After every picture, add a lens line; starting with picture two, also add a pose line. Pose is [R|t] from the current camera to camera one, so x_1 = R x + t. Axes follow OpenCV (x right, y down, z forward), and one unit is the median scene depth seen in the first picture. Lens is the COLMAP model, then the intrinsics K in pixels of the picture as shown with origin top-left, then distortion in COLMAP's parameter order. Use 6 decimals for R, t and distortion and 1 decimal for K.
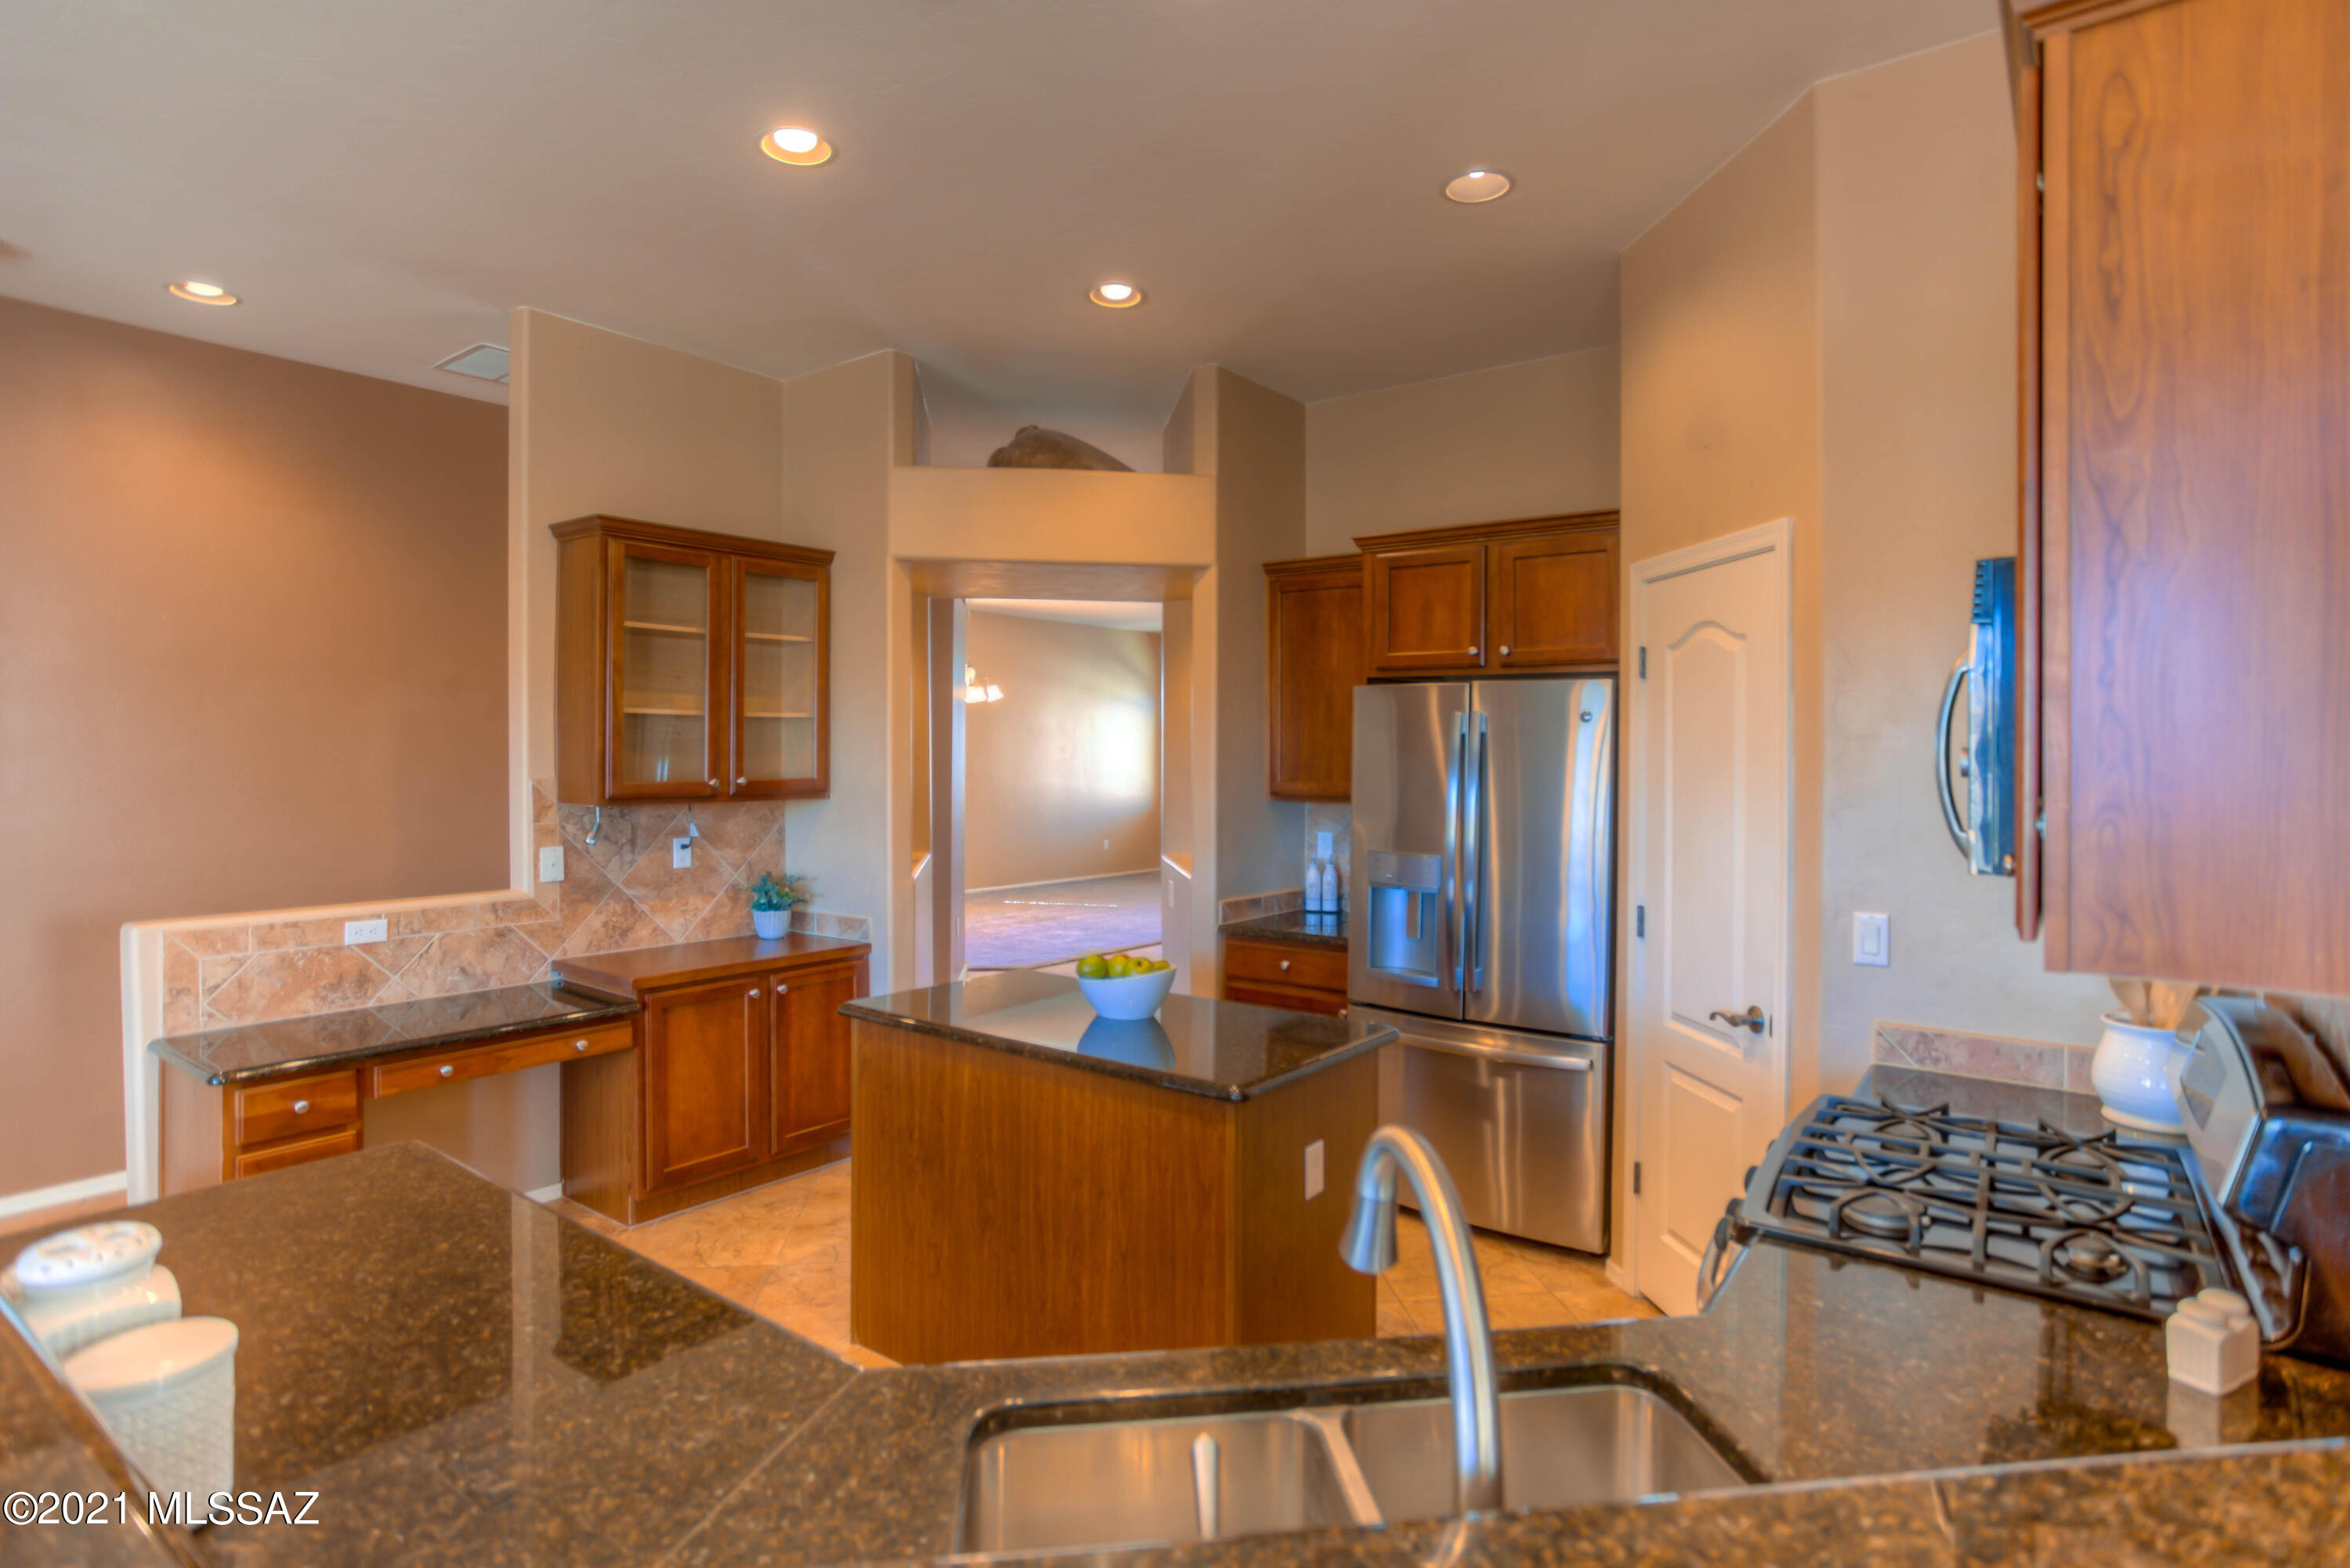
lens RADIAL K [[1182.9, 0, 1210.4], [0, 1182.9, 771.6], [0, 0, 1]] dist [-0.056029, 0.038979]
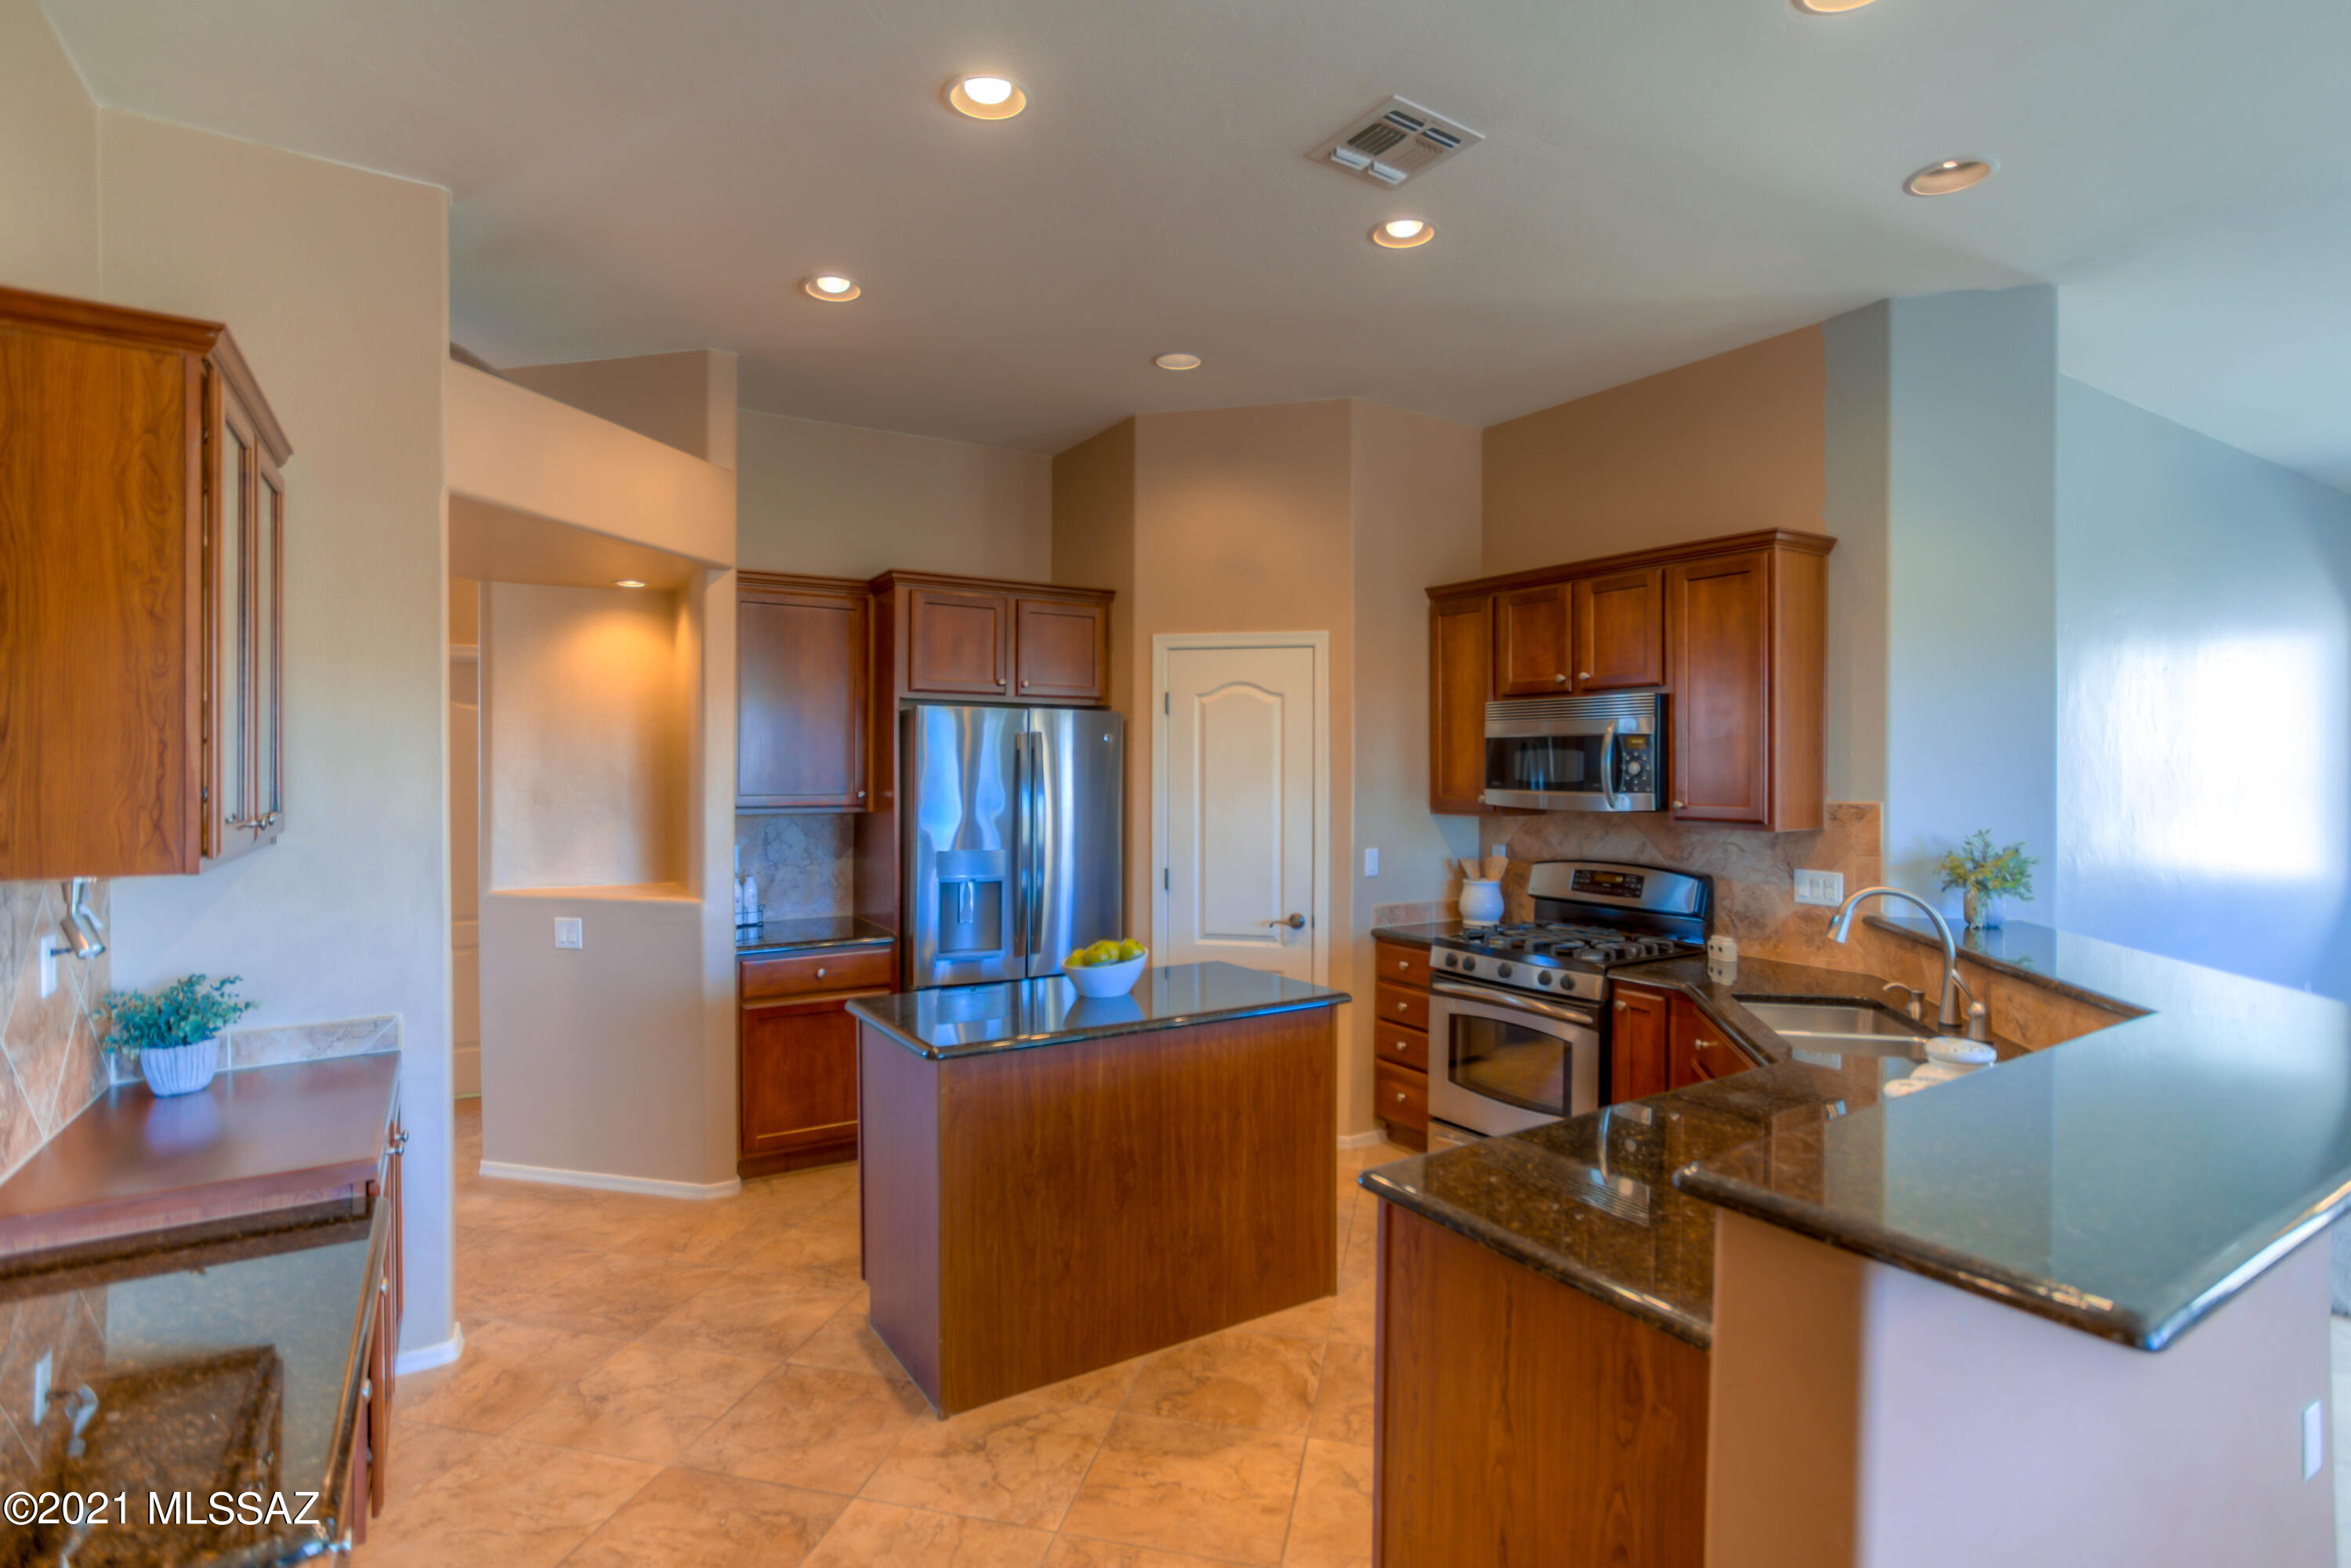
lens RADIAL K [[1145.6, 0, 1176.5], [0, 1145.6, 773.4], [0, 0, 1]] dist [-0.051584, 0.033289]
pose [[0.365143, -0.012857, 0.930863, -0.808210], [0.015032, 0.999856, 0.007913, -0.013076], [-0.930830, 0.011103, 0.365283, 0.389094]]
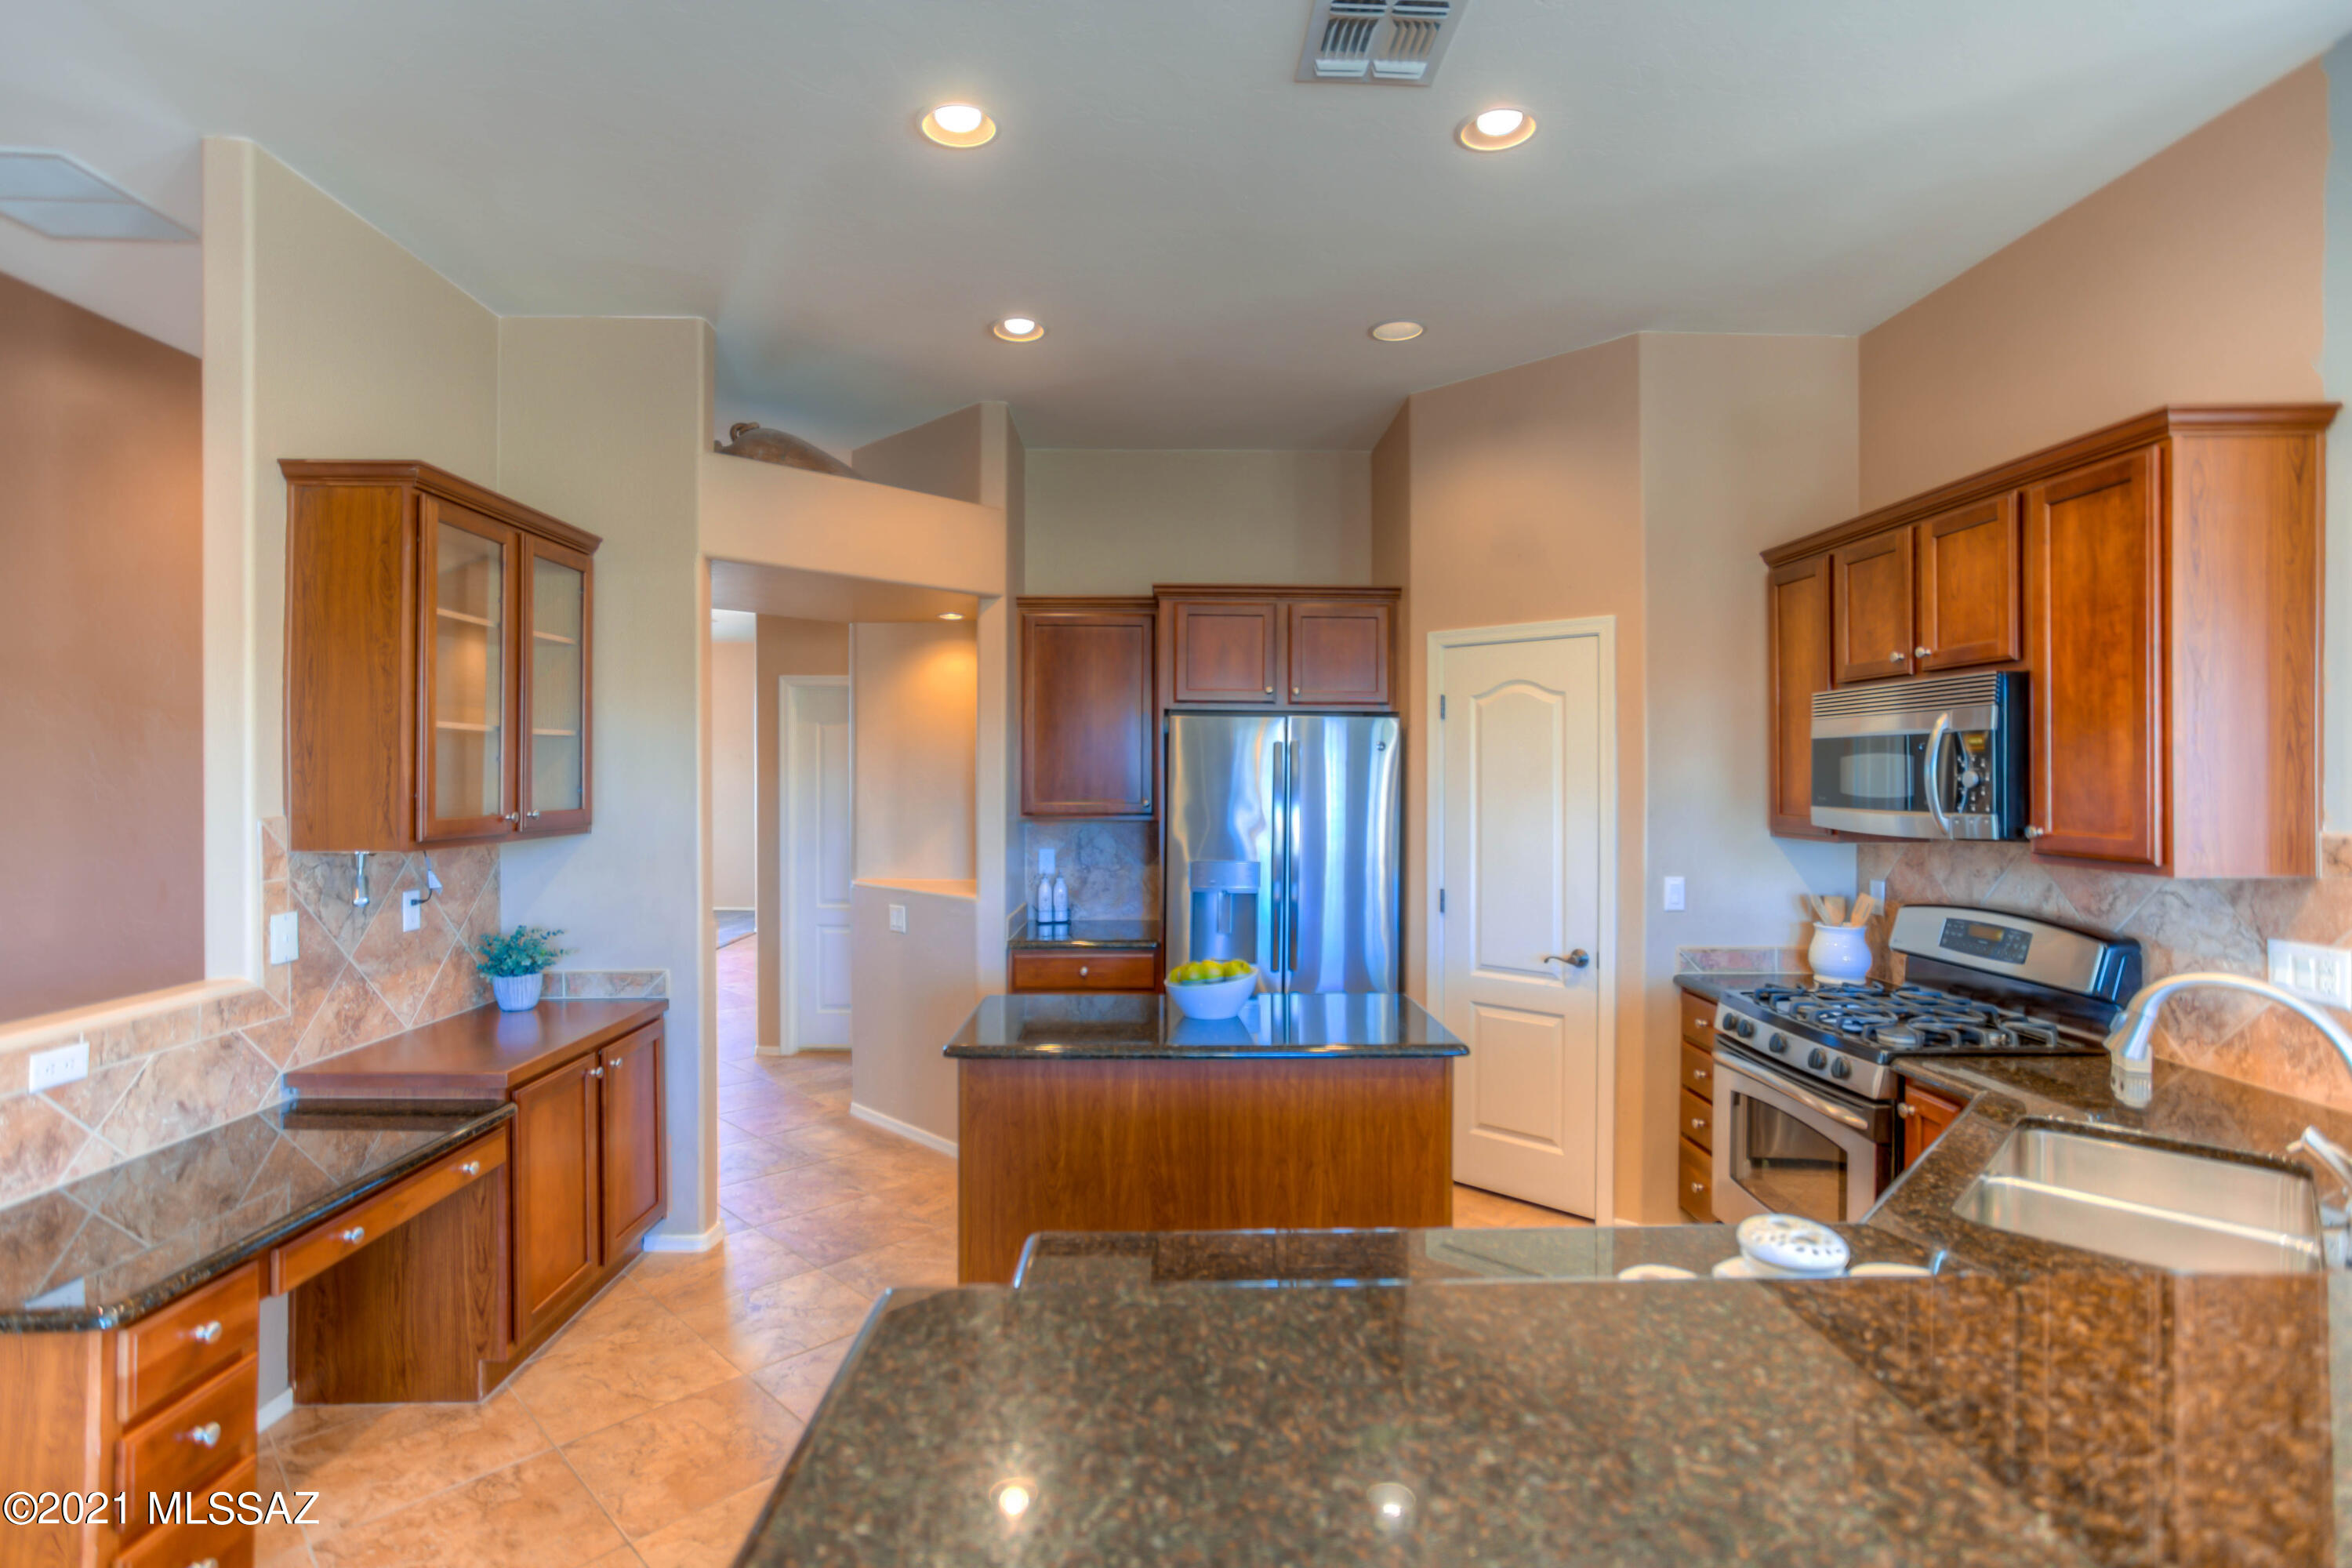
lens RADIAL K [[1146.1, 0, 1177.0], [0, 1146.1, 773.4], [0, 0, 1]] dist [-0.051584, 0.033289]
pose [[0.794864, -0.004735, 0.606769, -0.551823], [0.013079, 0.999871, -0.009332, -0.007044], [-0.606646, 0.015353, 0.794824, 0.126510]]
